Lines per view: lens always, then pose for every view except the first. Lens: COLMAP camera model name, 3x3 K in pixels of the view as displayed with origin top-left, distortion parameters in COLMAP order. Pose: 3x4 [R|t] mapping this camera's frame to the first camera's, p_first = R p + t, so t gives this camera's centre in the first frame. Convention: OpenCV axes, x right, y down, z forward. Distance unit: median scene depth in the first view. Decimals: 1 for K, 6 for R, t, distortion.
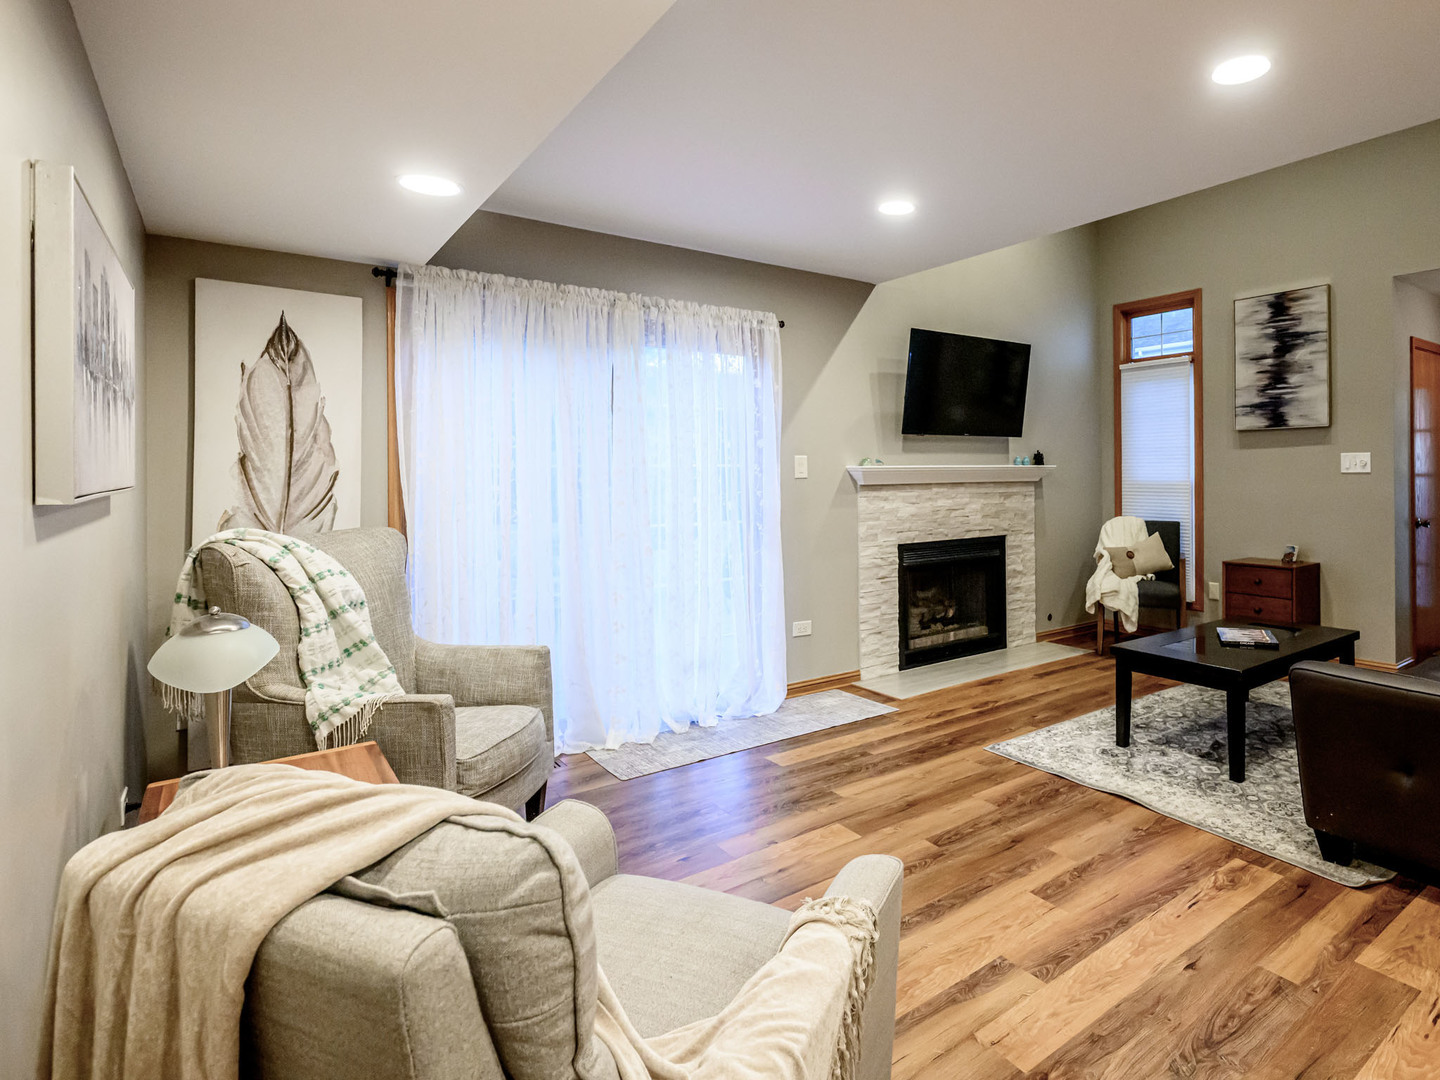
lens RADIAL K [[742.0, 0, 720.6], [0, 742.0, 481.9], [0, 0, 1]] dist [0.000151, 0.000098]
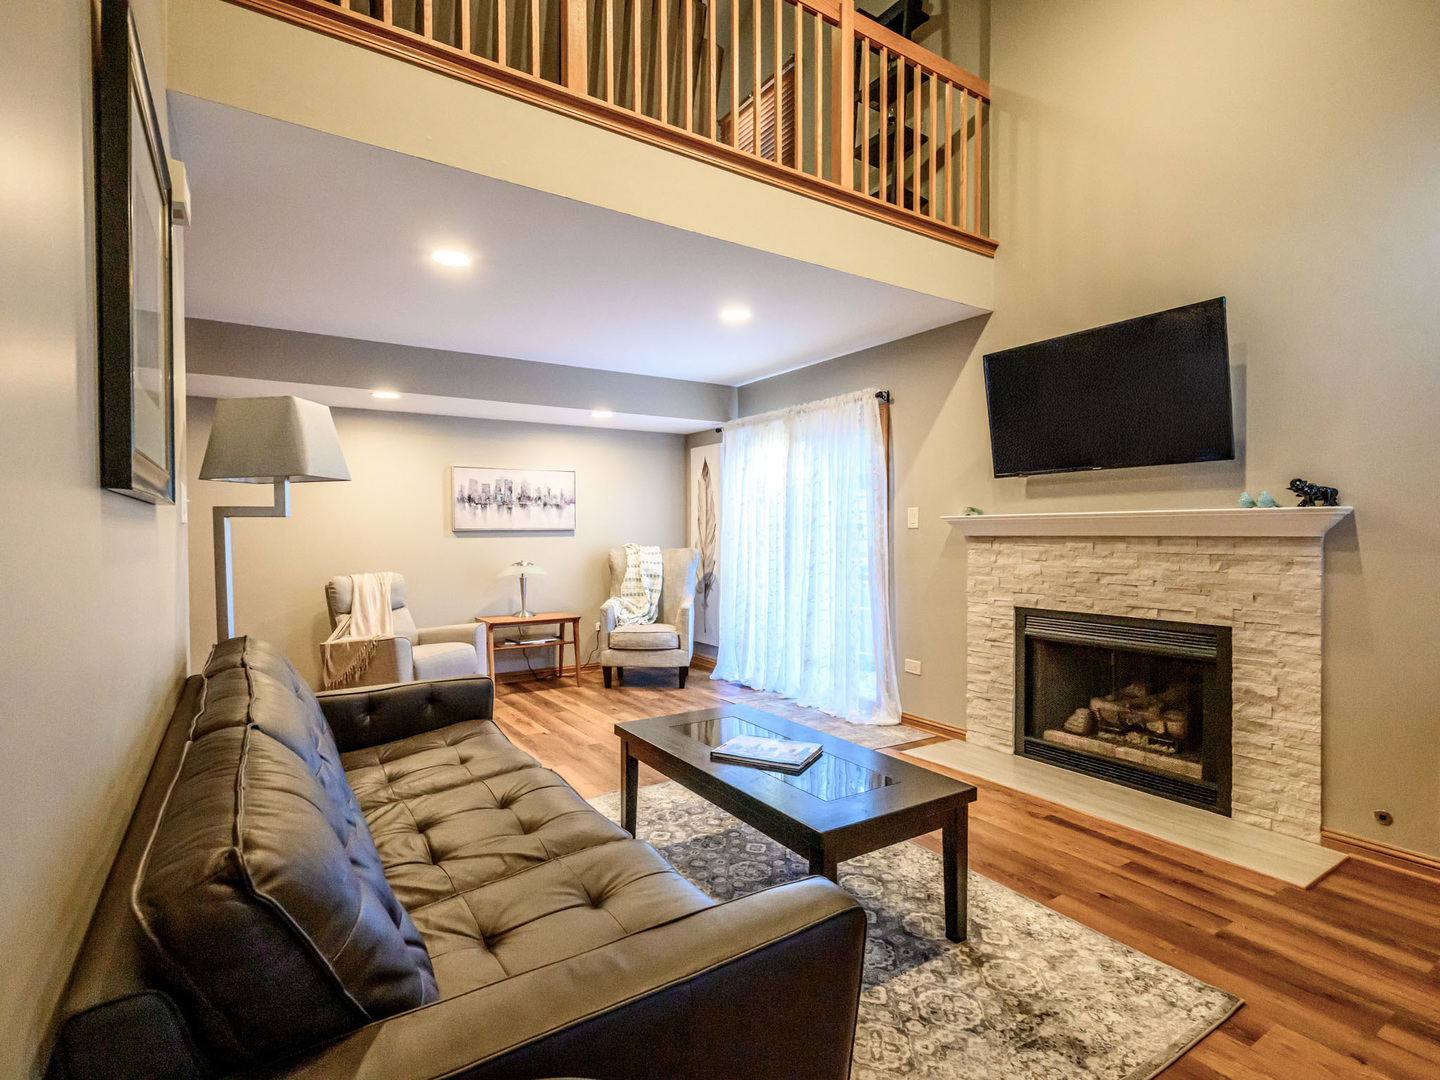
lens RADIAL K [[713.1, 0, 720.0], [0, 713.1, 540.0], [0, 0, 1]] dist [0.000432, 0.000080]
pose [[-0.000467, 0.026834, -0.999640, 1.027410], [0.003327, 0.999634, 0.026832, -0.015229], [0.999994, -0.003314, -0.000556, 0.641975]]
